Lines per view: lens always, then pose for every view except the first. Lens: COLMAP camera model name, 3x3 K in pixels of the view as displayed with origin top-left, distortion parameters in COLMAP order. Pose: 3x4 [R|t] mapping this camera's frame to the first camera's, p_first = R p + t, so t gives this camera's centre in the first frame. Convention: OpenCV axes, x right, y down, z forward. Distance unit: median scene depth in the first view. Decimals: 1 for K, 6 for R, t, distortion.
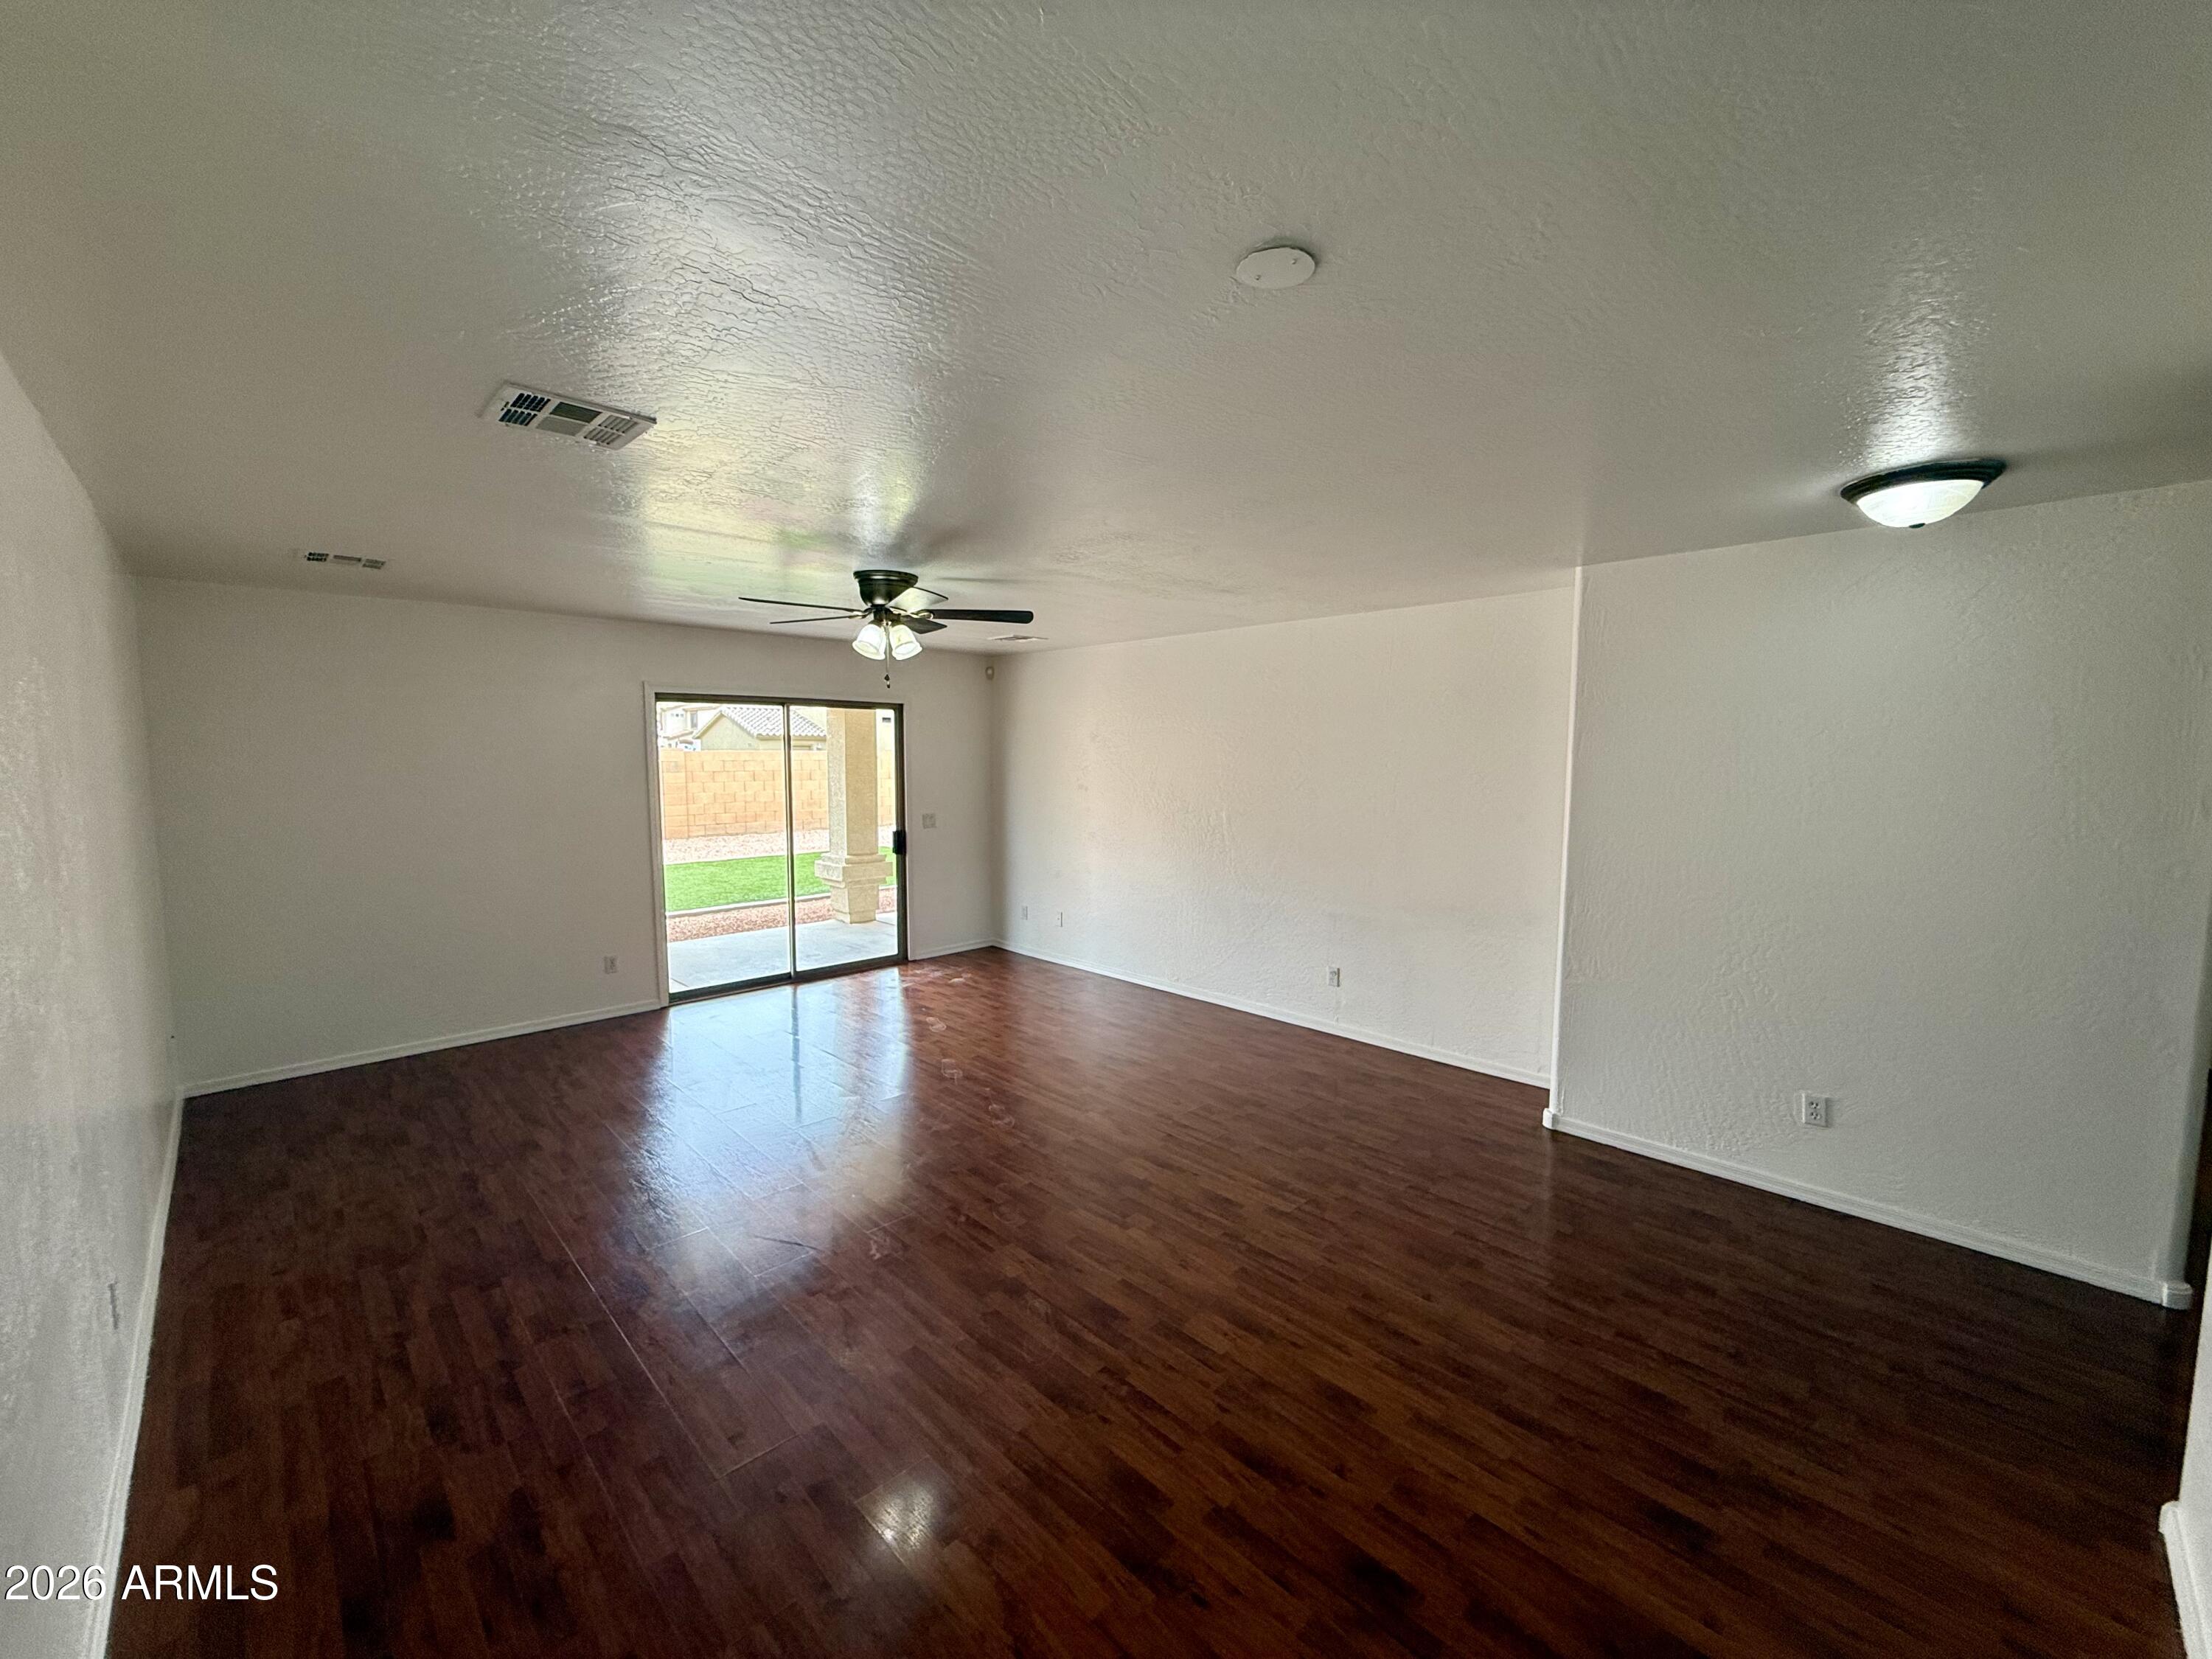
lens RADIAL K [[881.0, 0, 1111.7], [0, 881.0, 827.1], [0, 0, 1]] dist [0.002163, -0.000537]
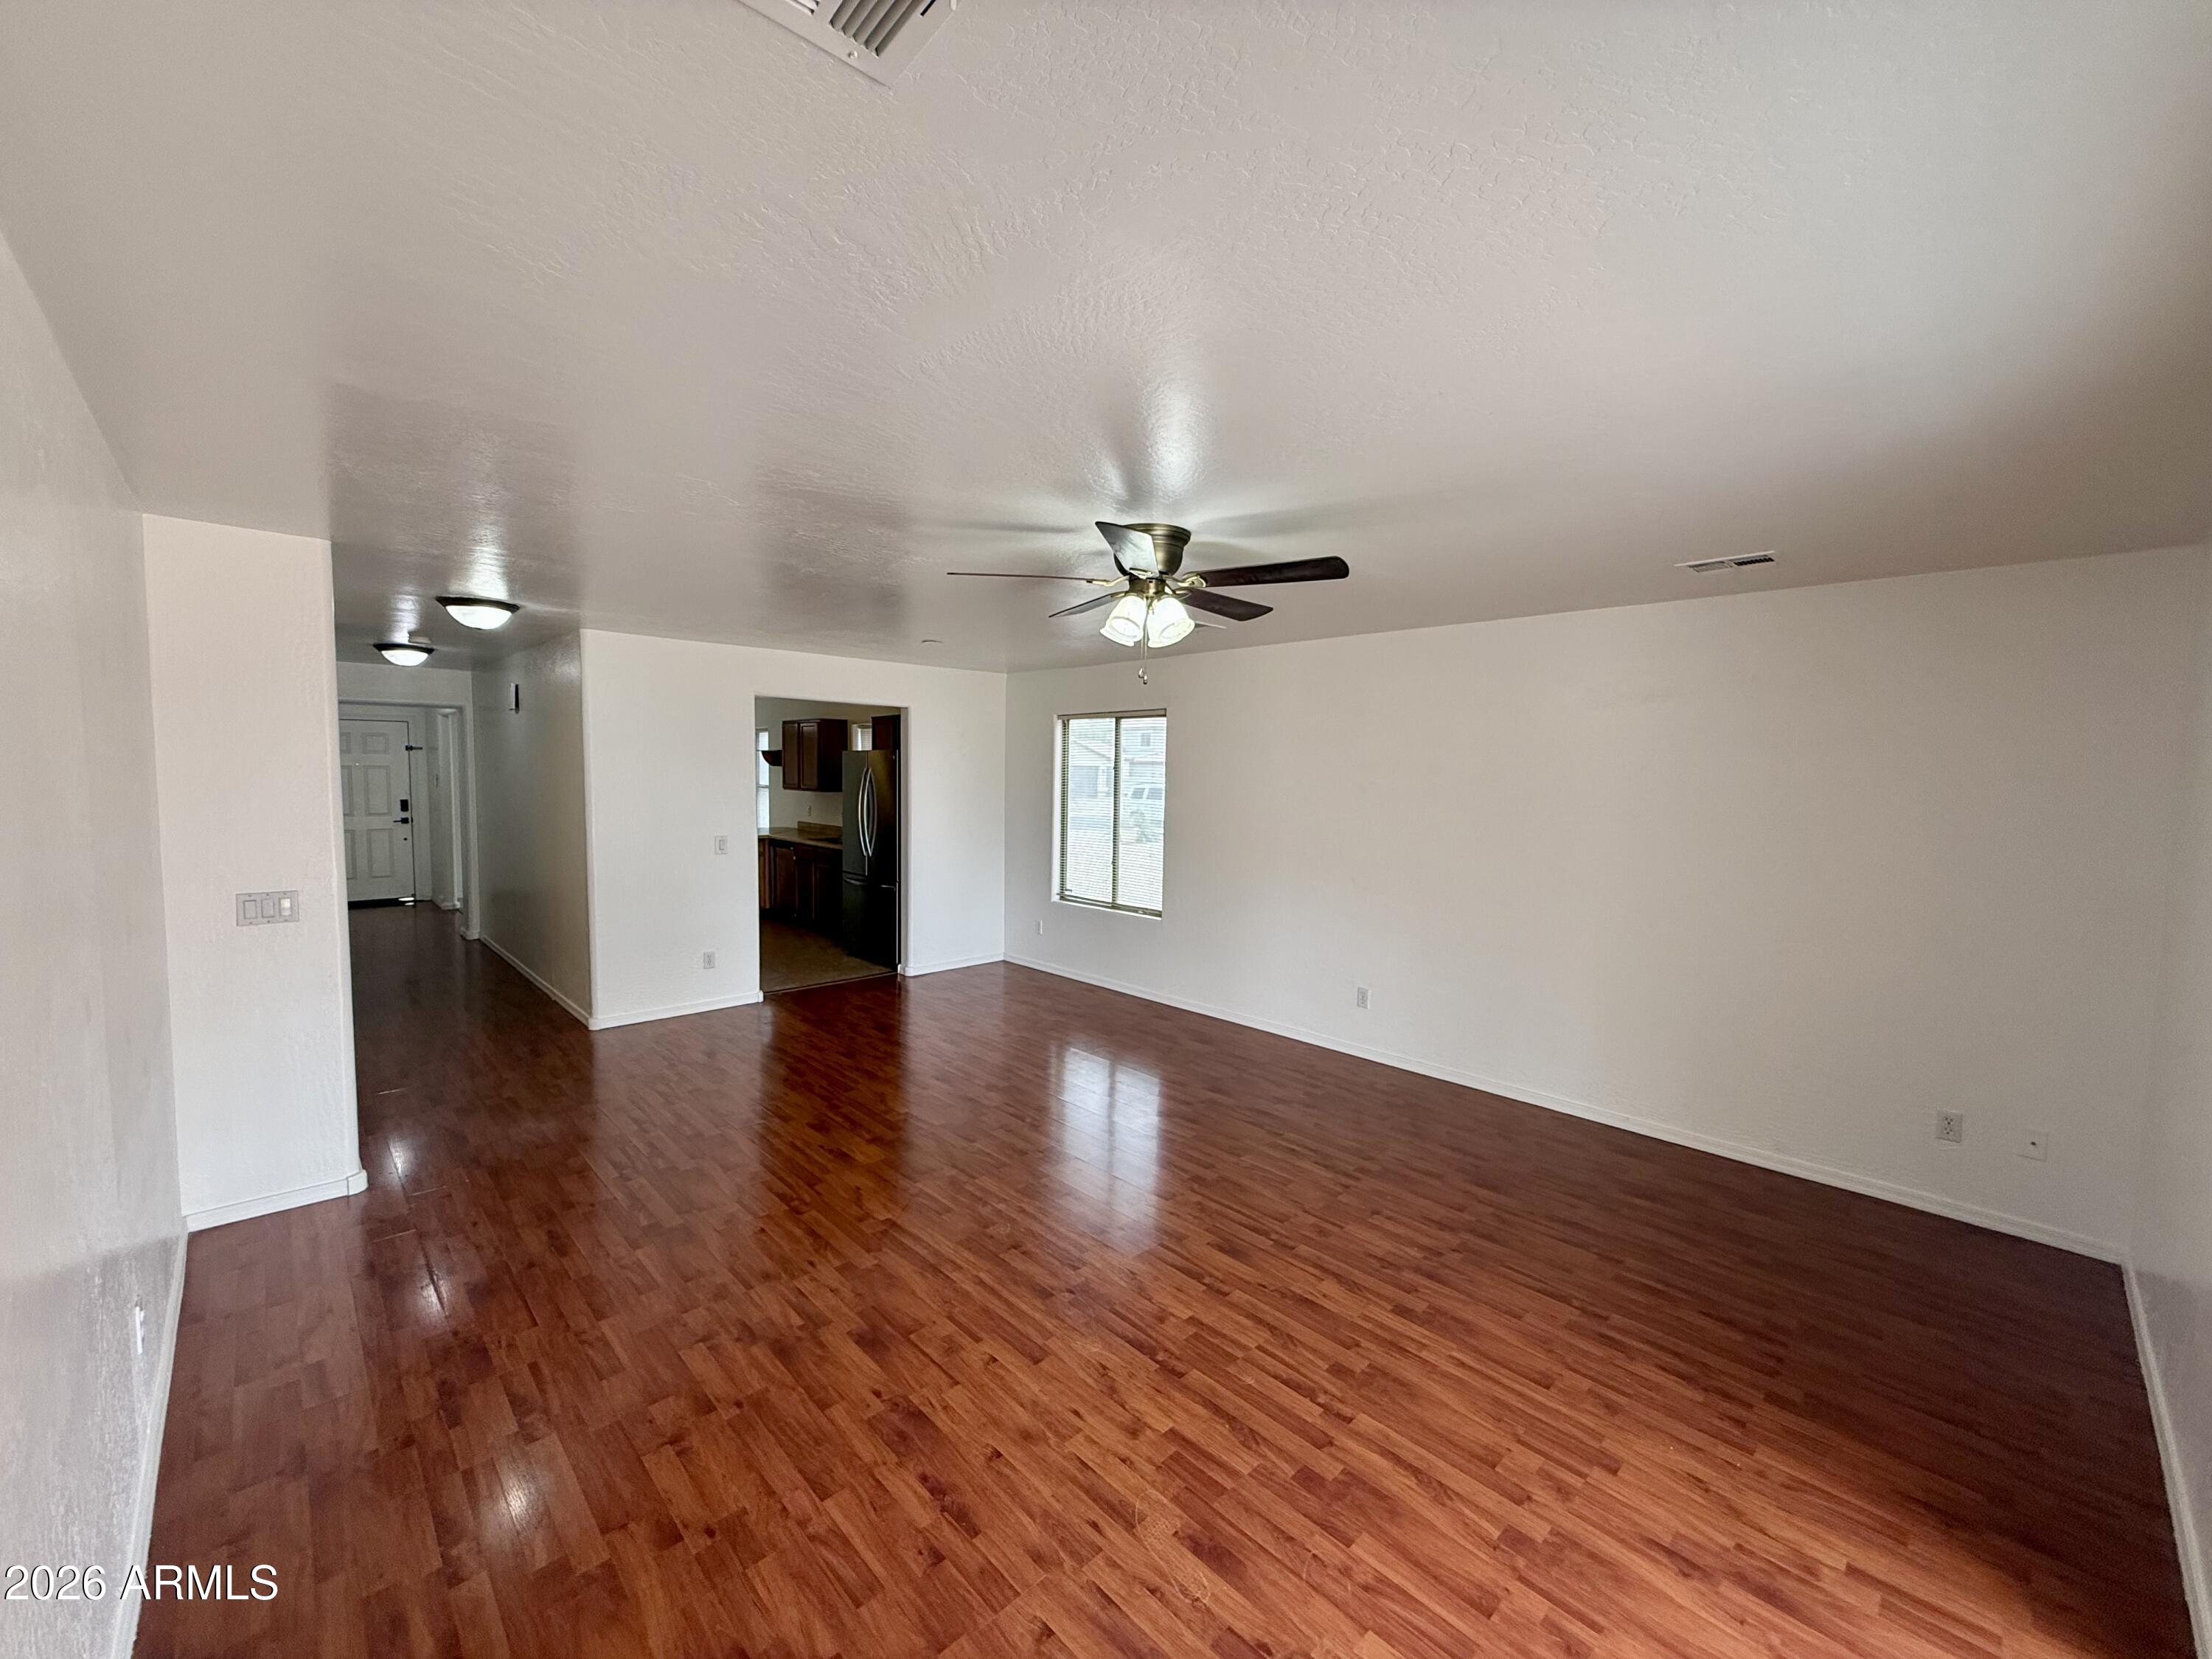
lens RADIAL K [[881.0, 0, 1108.9], [0, 881.0, 832.3], [0, 0, 1]] dist [0.002163, -0.000537]
pose [[-0.999786, -0.017723, 0.010705, -0.273110], [-0.015884, 0.988170, 0.152540, -0.171739], [-0.013281, 0.152337, -0.988239, 2.057023]]
